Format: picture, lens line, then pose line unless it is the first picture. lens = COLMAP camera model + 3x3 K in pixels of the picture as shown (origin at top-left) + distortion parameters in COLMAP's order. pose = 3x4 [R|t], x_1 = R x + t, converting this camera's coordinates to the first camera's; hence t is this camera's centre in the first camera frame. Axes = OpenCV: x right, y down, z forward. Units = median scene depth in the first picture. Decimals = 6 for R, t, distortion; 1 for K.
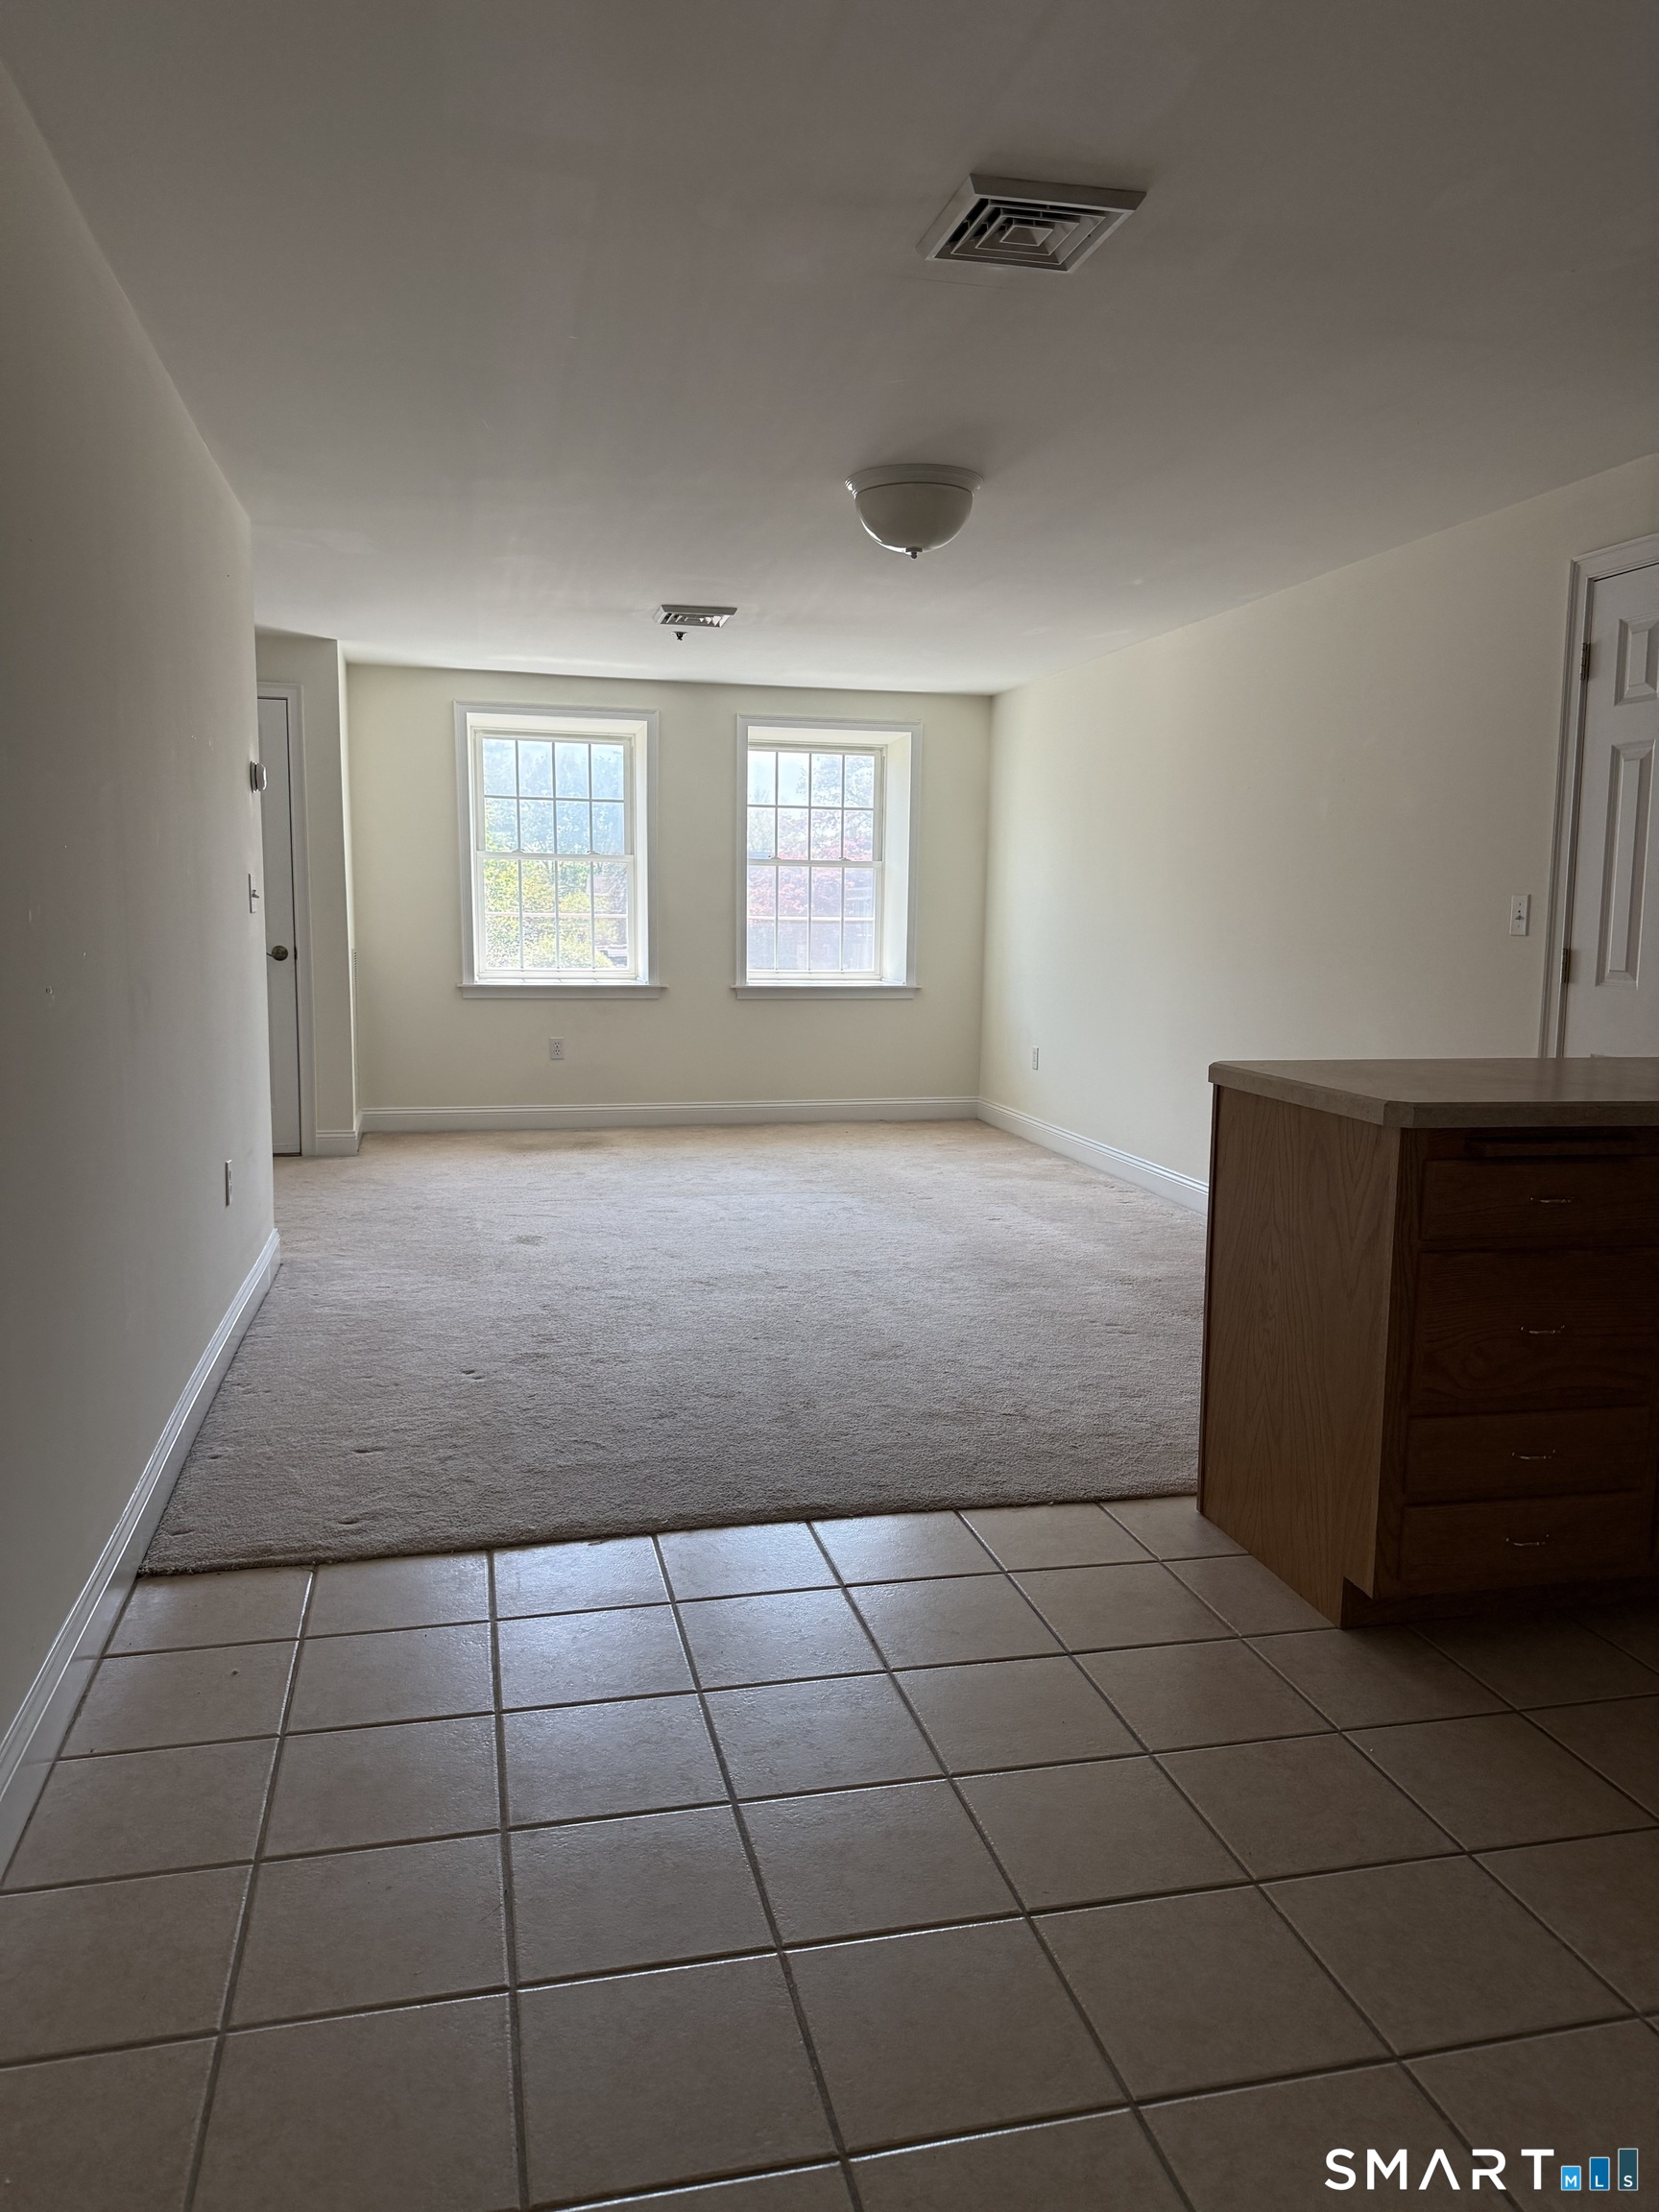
lens RADIAL K [[1540.2, 0, 829.5], [0, 1540.2, 1106.0], [0, 0, 1]] dist [0.072181, -0.099730]
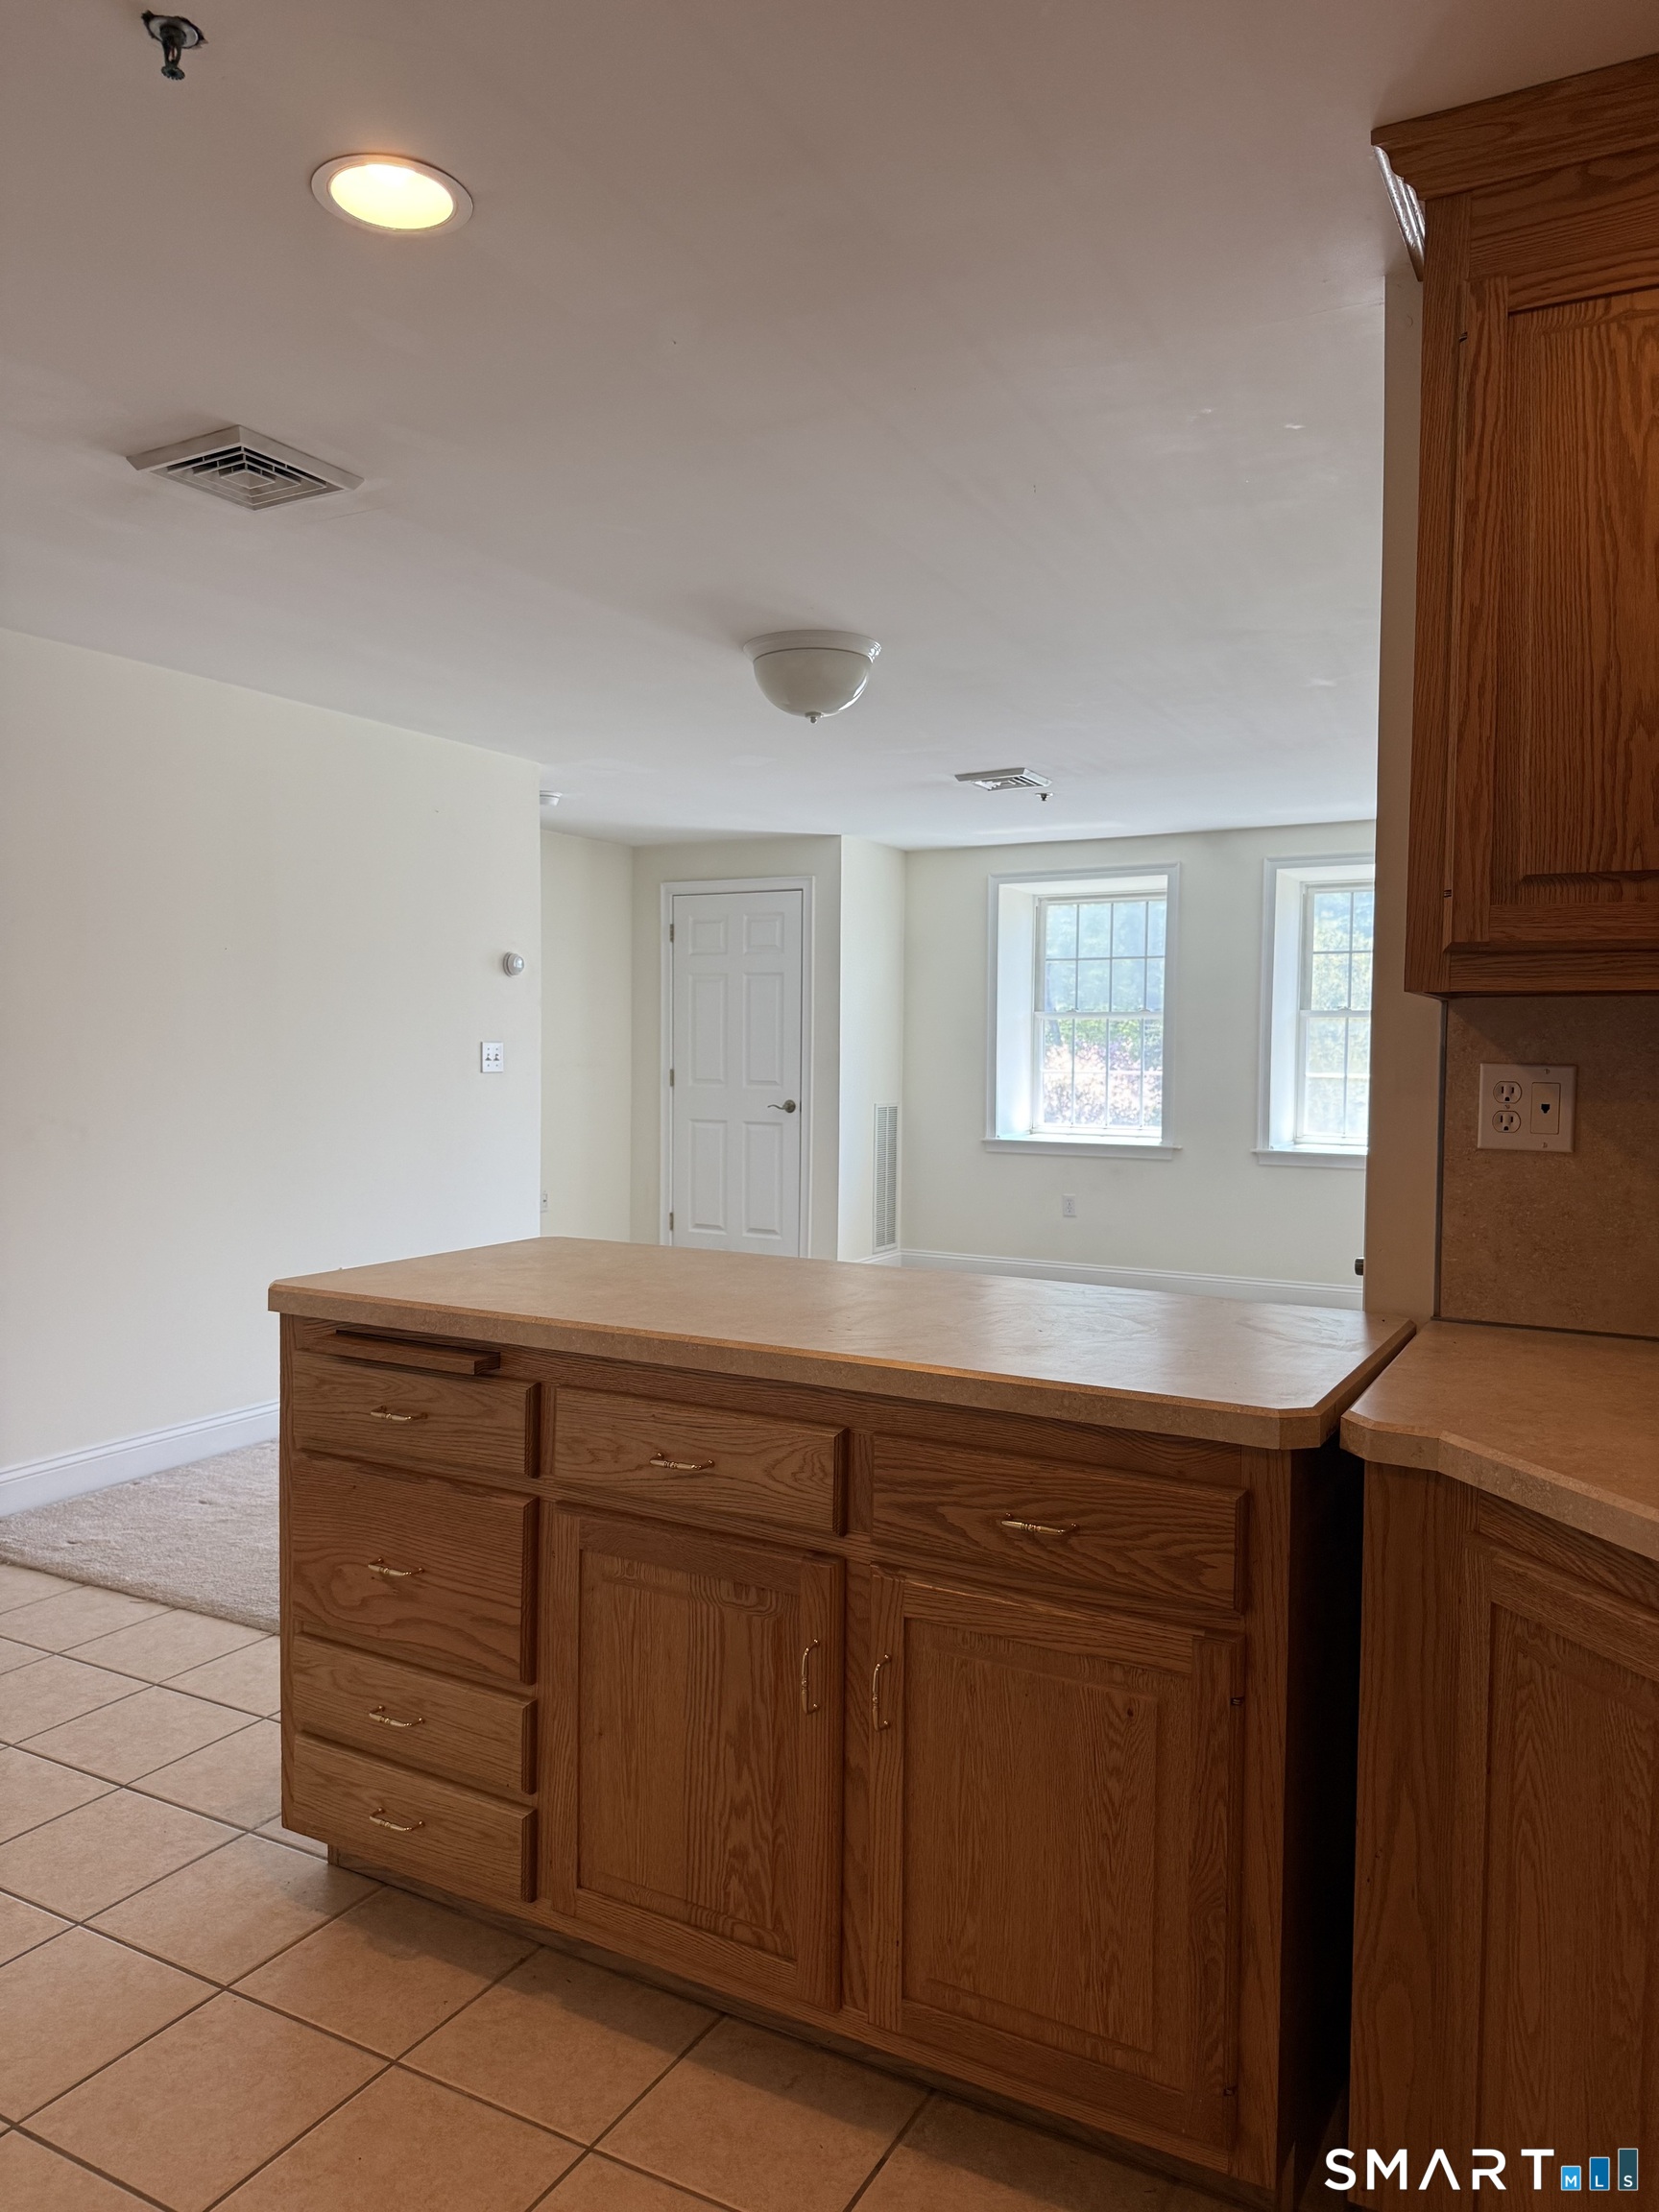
lens RADIAL K [[1540.2, 0, 829.5], [0, 1540.2, 1106.0], [0, 0, 1]] dist [0.072181, -0.099730]
pose [[0.735968, 0.015230, -0.676845, 0.388672], [-0.081295, 0.994501, -0.066018, -0.023155], [0.672118, 0.103612, 0.733159, 0.161000]]
